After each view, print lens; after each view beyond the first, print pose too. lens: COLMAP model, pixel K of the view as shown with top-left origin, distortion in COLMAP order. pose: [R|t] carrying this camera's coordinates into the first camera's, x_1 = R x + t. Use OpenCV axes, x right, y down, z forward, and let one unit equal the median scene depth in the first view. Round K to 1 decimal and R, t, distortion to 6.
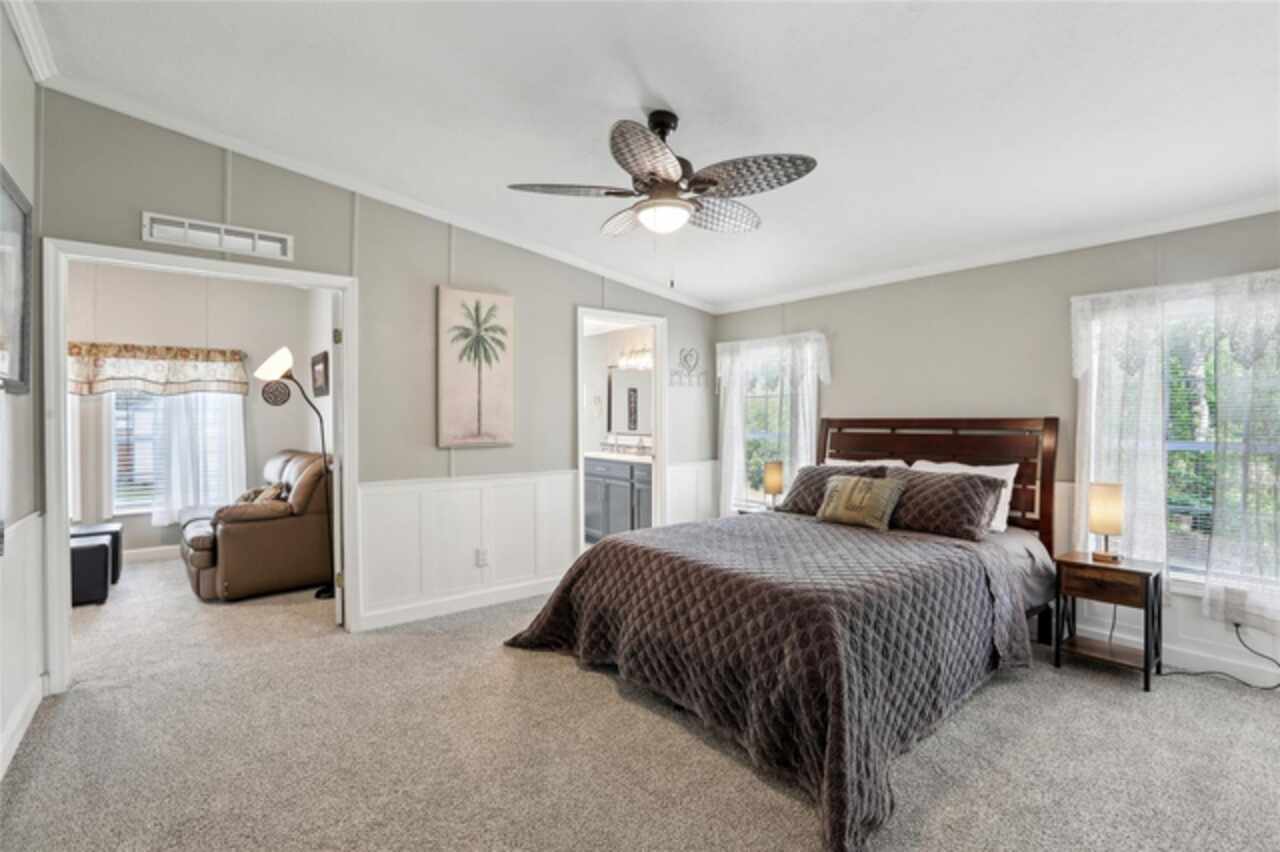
lens RADIAL K [[598.3, 0, 669.1], [0, 598.3, 416.3], [0, 0, 1]] dist [-0.038040, 0.006455]
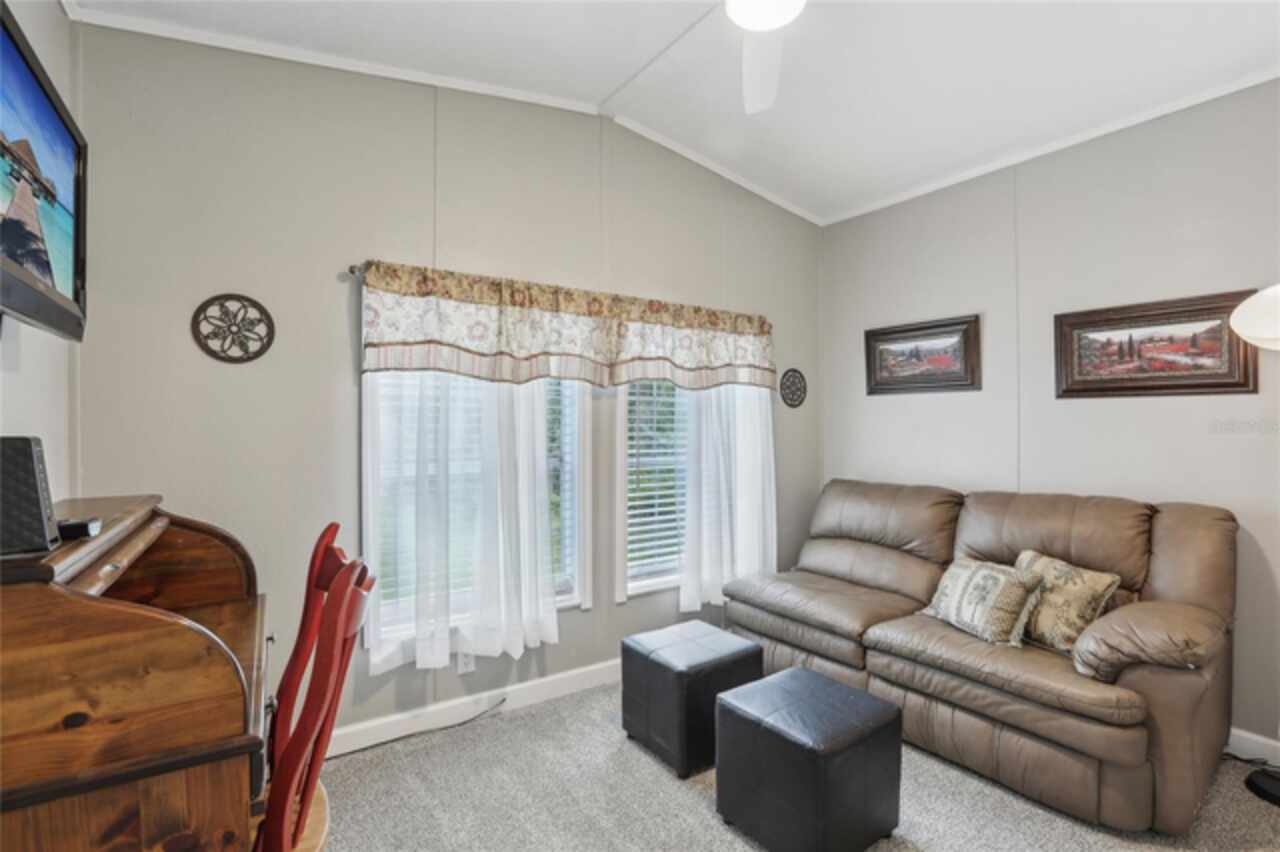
lens RADIAL K [[598.3, 0, 642.4], [0, 598.3, 428.9], [0, 0, 1]] dist [-0.038040, 0.006455]
pose [[0.996986, 0.007267, -0.077244, -0.876146], [-0.006312, 0.999901, 0.012604, -0.002578], [0.077328, -0.012078, 0.996933, 0.394284]]
